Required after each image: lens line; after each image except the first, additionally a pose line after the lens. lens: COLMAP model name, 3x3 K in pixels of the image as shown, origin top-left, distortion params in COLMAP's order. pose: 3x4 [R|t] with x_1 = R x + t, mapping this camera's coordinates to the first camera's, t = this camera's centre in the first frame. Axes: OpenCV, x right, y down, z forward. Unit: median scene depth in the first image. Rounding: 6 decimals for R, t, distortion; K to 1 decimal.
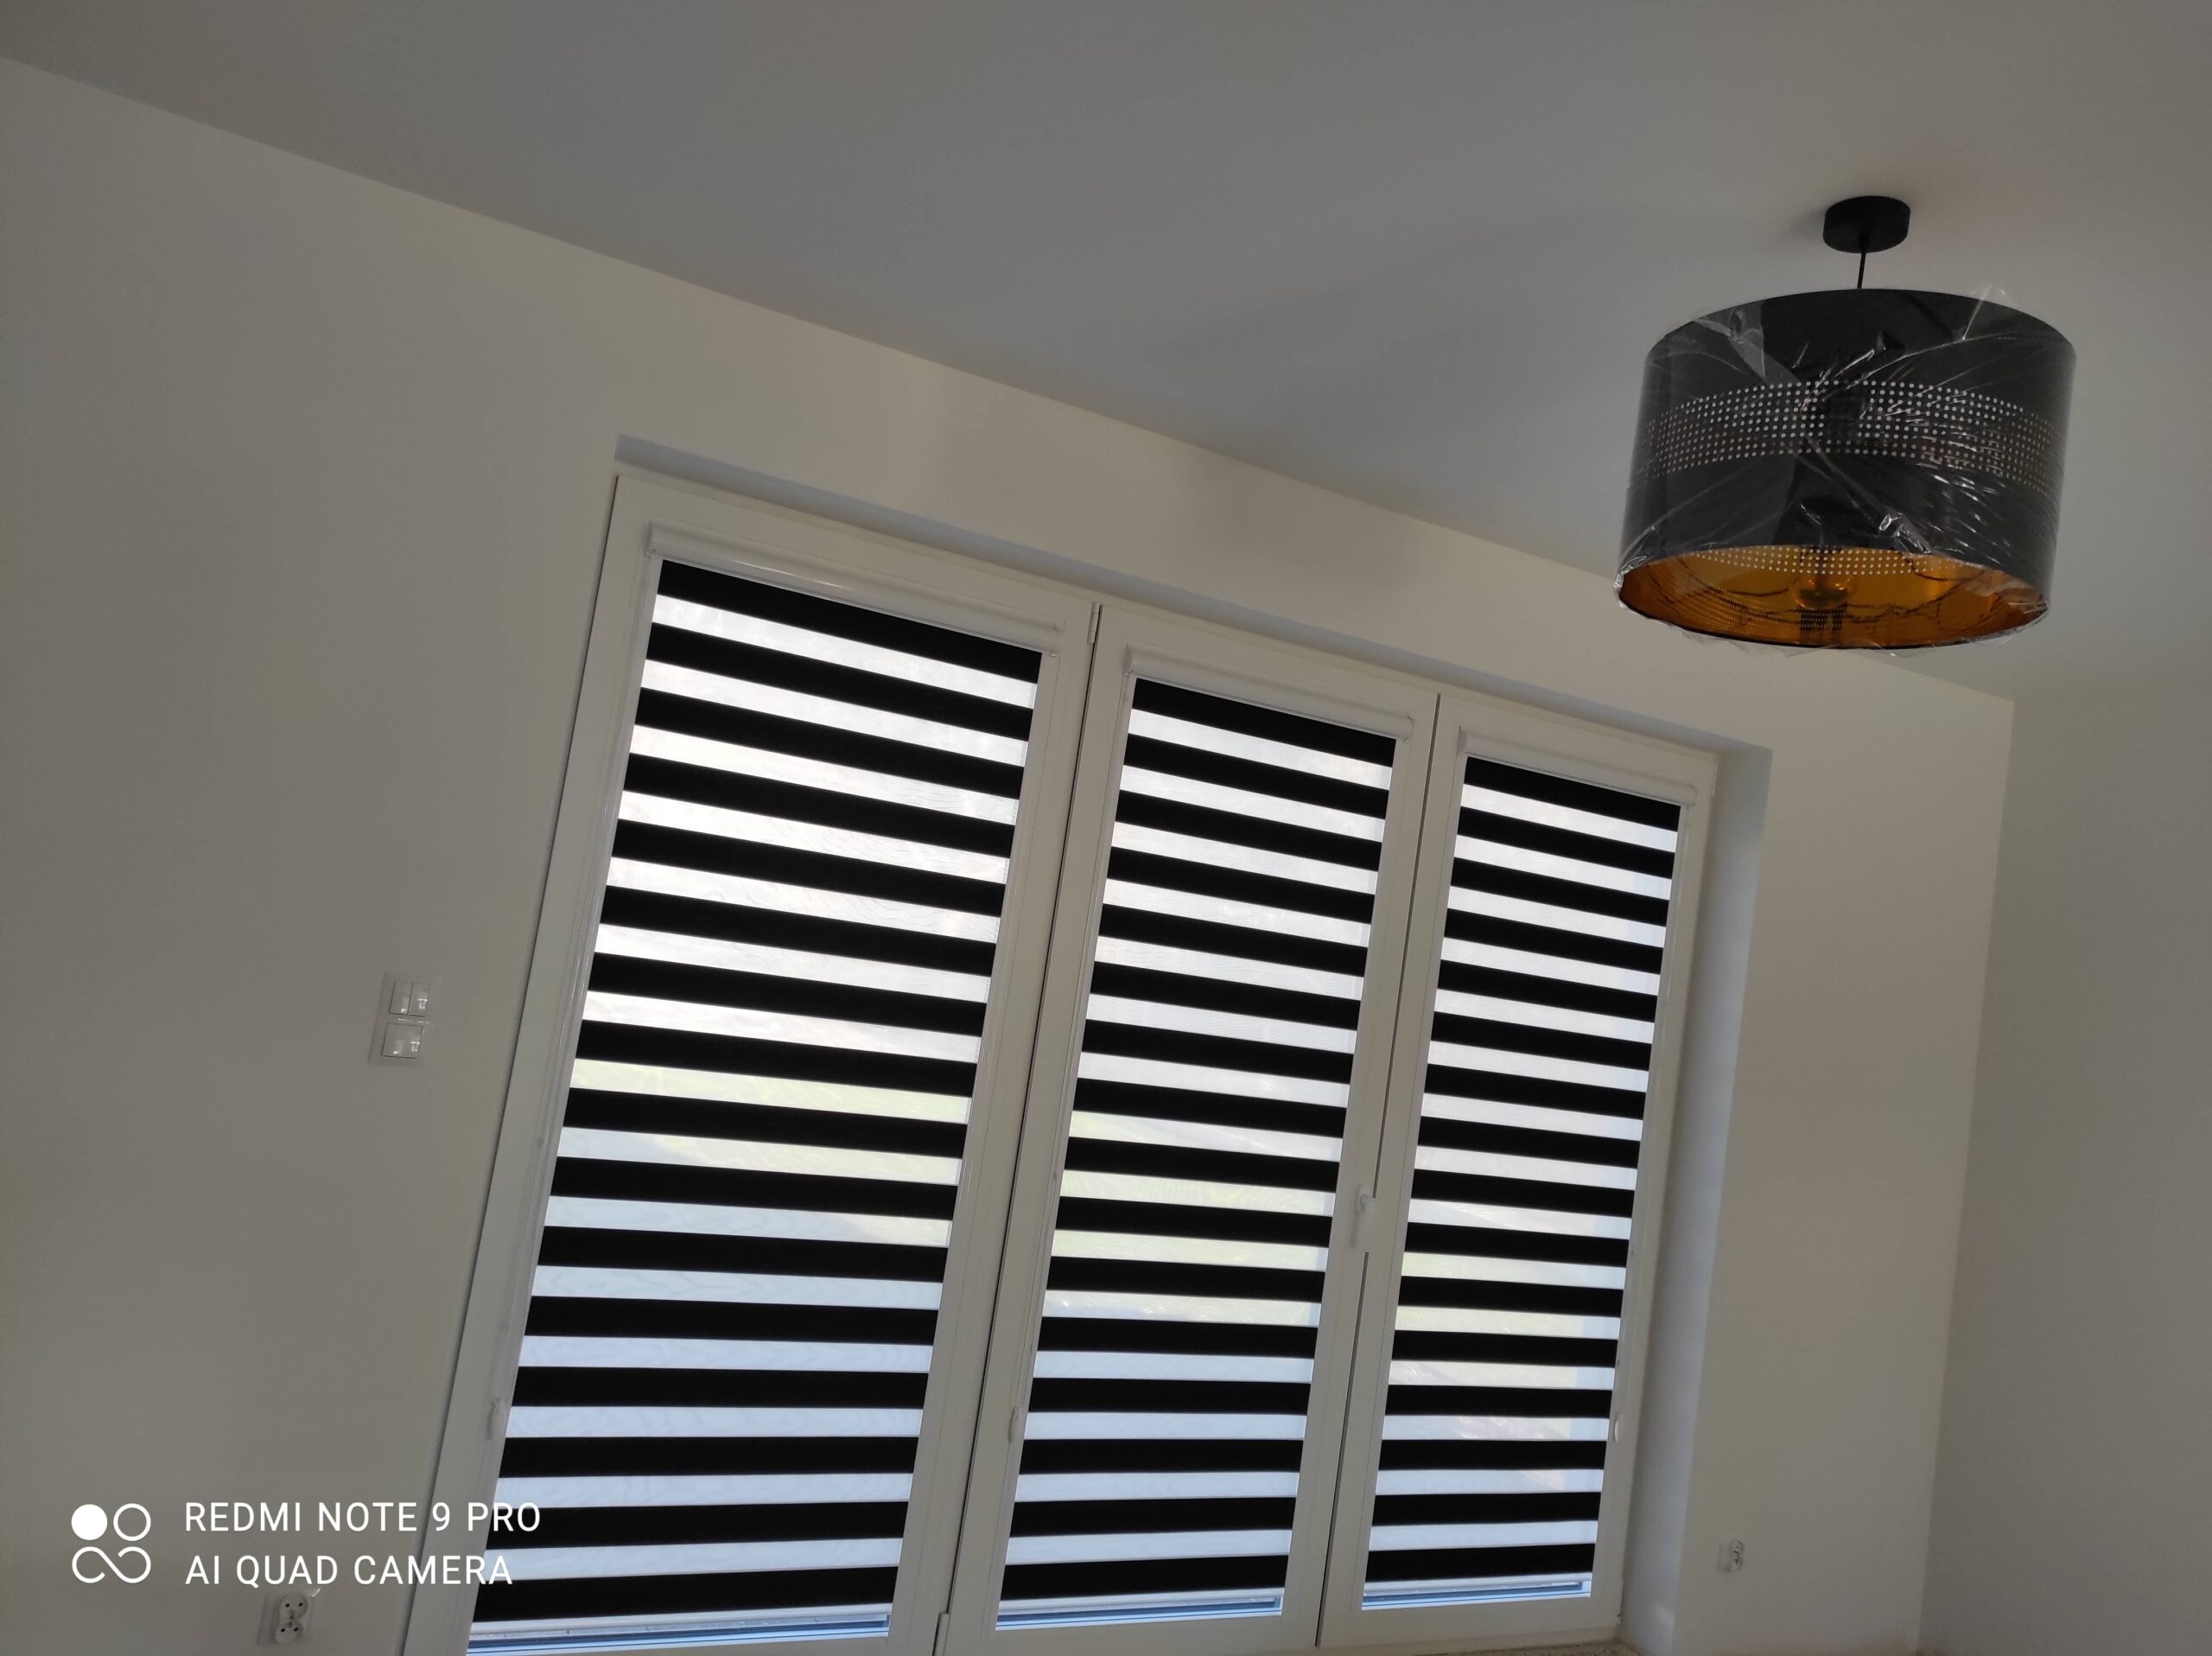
lens RADIAL K [[1657.7, 0, 1112.9], [0, 1657.7, 833.2], [0, 0, 1]] dist [0.039544, -0.041303]
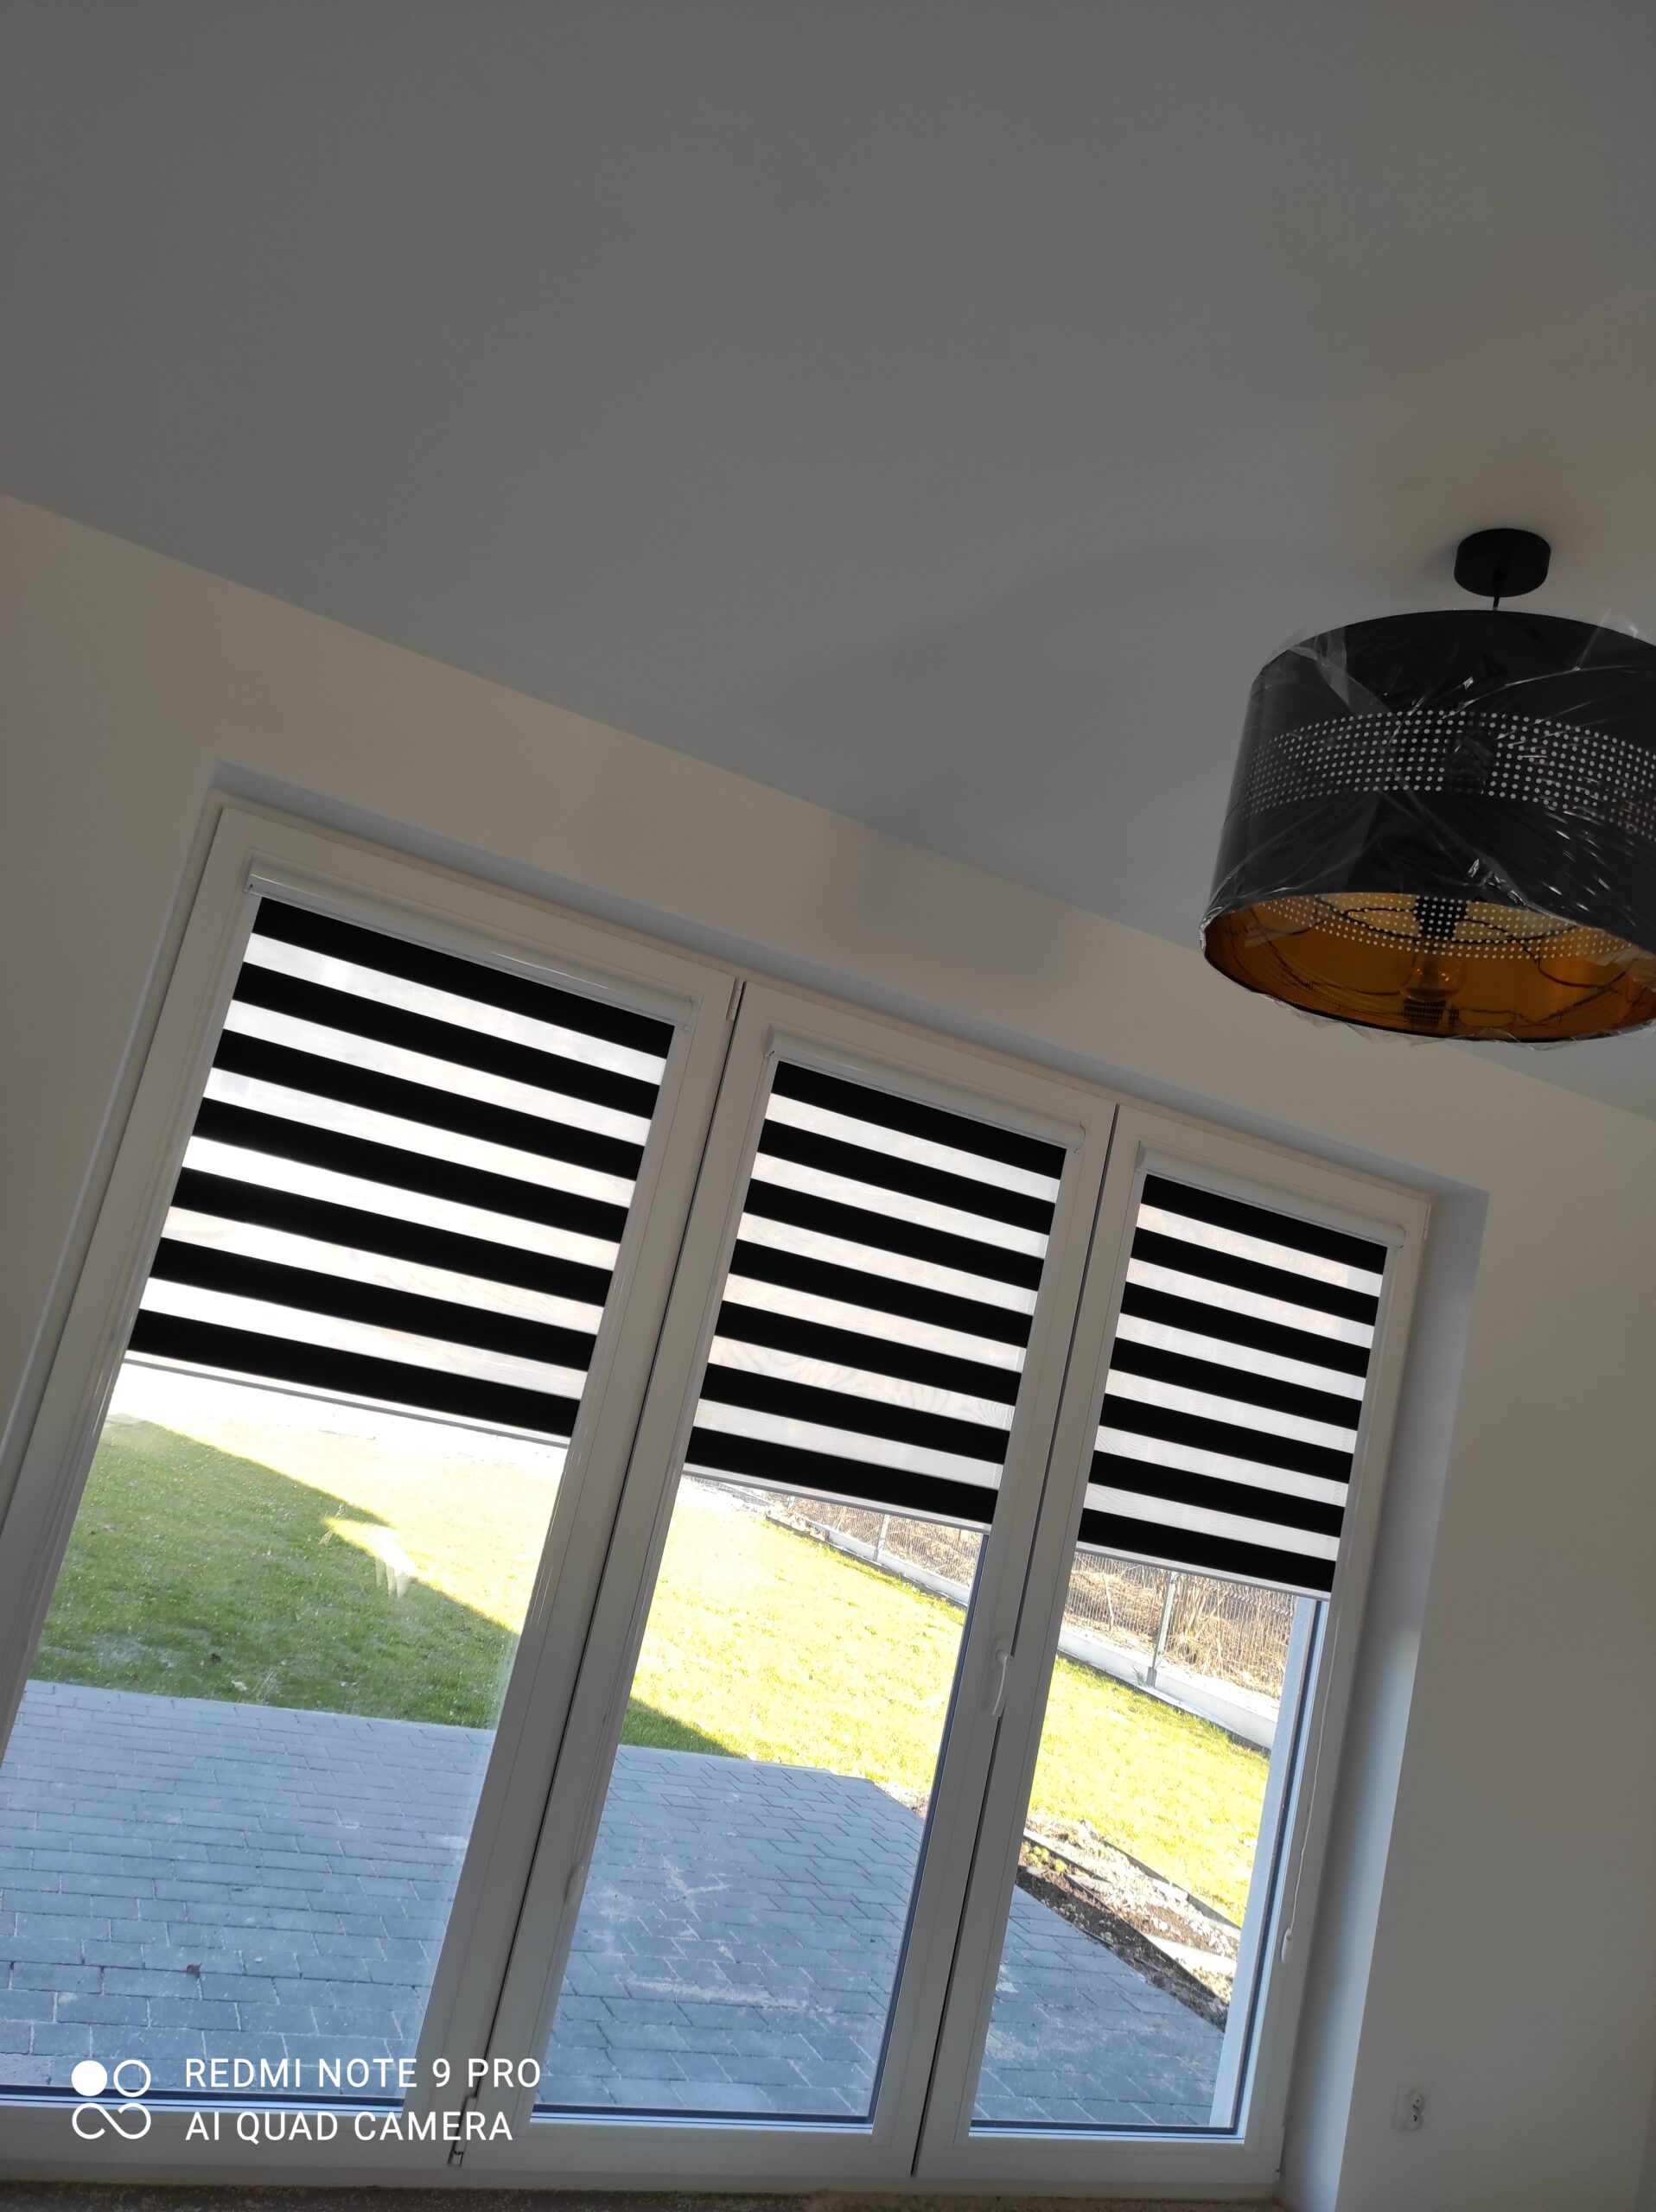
lens RADIAL K [[1657.7, 0, 826.6], [0, 1657.7, 1103.6], [0, 0, 1]] dist [0.039544, -0.041303]
pose [[0.996432, 0.063486, -0.055613, 0.161186], [-0.068748, 0.992762, -0.098472, 0.034620], [0.048959, 0.101944, 0.993585, 0.127977]]
